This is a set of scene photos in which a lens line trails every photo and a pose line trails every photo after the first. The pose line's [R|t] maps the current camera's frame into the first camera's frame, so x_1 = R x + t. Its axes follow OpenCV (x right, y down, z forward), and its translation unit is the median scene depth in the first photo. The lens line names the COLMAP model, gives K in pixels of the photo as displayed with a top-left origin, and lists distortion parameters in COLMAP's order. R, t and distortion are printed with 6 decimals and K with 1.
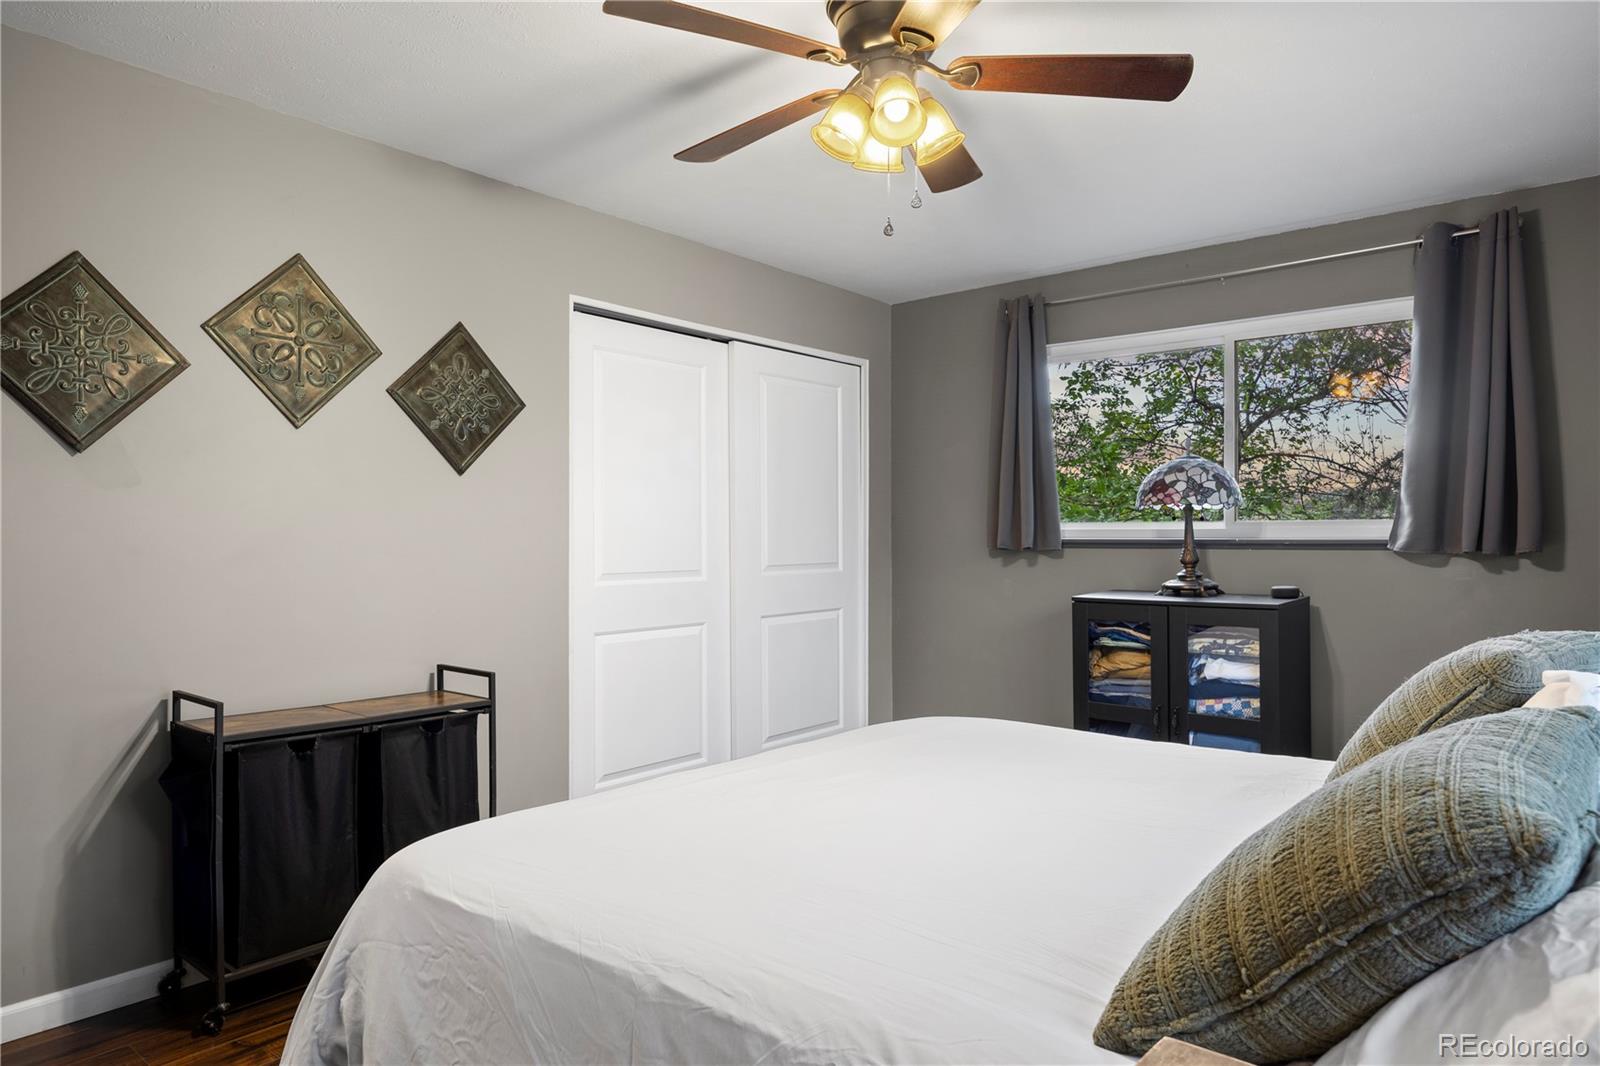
lens RADIAL K [[993.7, 0, 797.8], [0, 993.7, 535.1], [0, 0, 1]] dist [-0.001158, 0.000170]
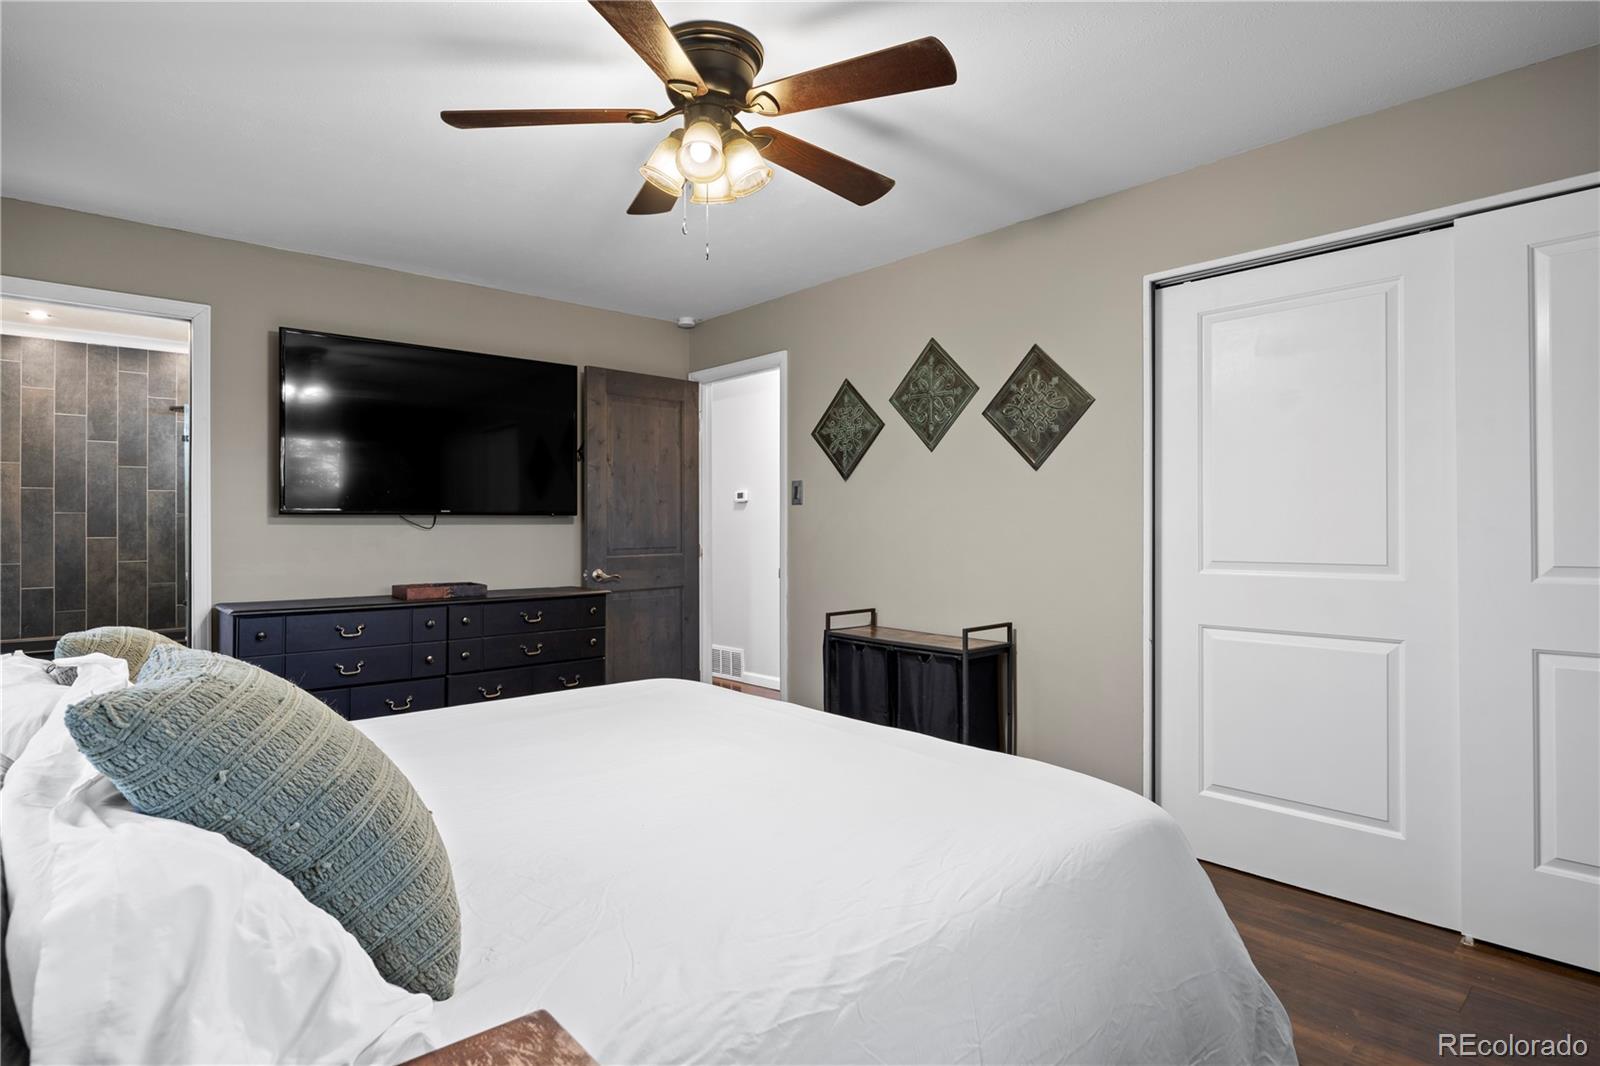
lens RADIAL K [[859.5, 0, 797.6], [0, 859.5, 530.9], [0, 0, 1]] dist [-0.002006, -0.000371]
pose [[-0.137010, 0.003960, -0.990562, 0.755724], [0.004346, 0.999985, 0.003396, 0.008381], [0.990560, -0.003840, -0.137025, 0.879263]]
